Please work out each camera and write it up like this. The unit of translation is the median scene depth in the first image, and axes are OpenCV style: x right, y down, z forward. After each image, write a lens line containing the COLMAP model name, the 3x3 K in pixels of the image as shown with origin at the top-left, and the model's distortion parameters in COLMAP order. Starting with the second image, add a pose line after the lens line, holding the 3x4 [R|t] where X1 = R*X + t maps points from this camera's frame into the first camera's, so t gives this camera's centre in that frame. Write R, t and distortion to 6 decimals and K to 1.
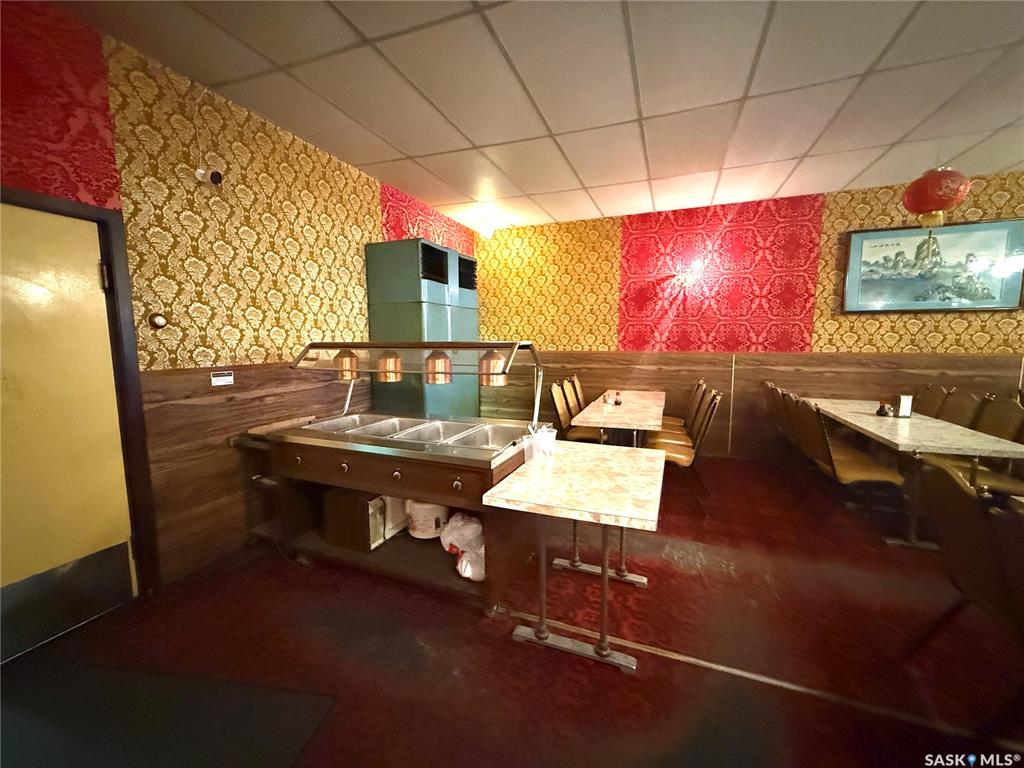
lens RADIAL K [[409.0, 0, 514.1], [0, 409.0, 384.1], [0, 0, 1]] dist [-0.000518, -0.000164]
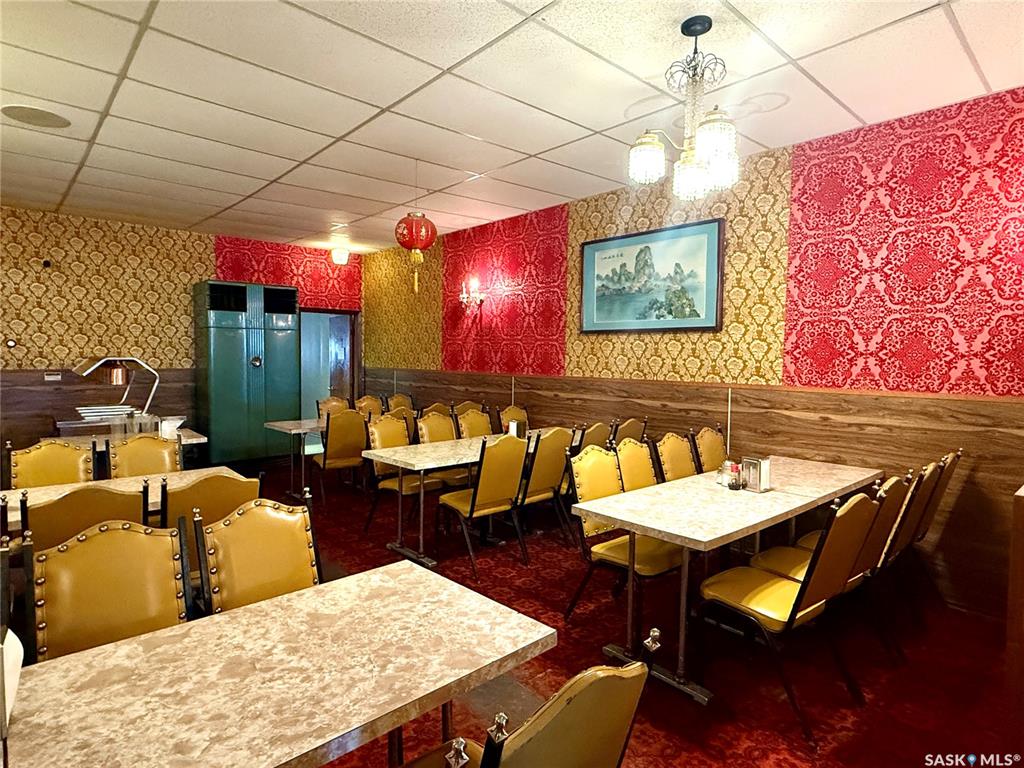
lens RADIAL K [[568.2, 0, 507.8], [0, 568.2, 386.1], [0, 0, 1]] dist [0.016293, -0.002972]
pose [[-0.892150, -0.008986, 0.451649, -0.275594], [0.065629, 0.986616, 0.149268, -0.155955], [-0.446946, 0.162810, -0.879621, 1.407677]]
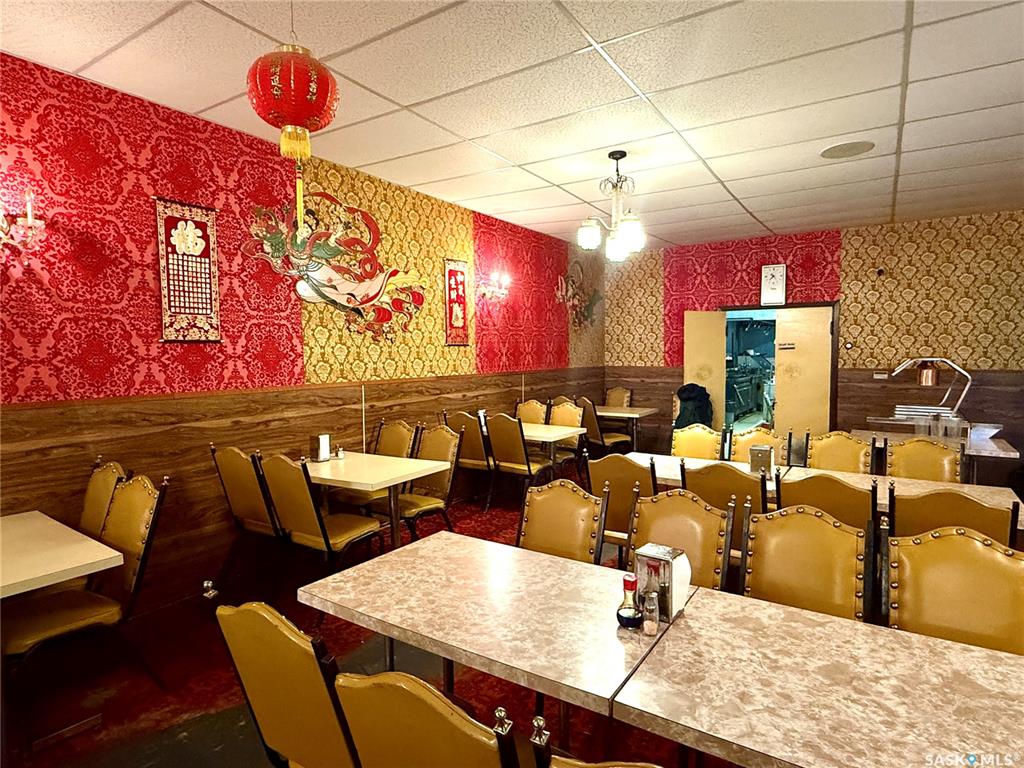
lens RADIAL K [[568.2, 0, 512.7], [0, 568.2, 391.0], [0, 0, 1]] dist [0.016293, -0.002972]
pose [[0.194926, -0.046343, 0.979723, -0.399441], [0.116015, 0.992960, 0.023887, -0.145720], [-0.973932, 0.109007, 0.198930, 1.240935]]
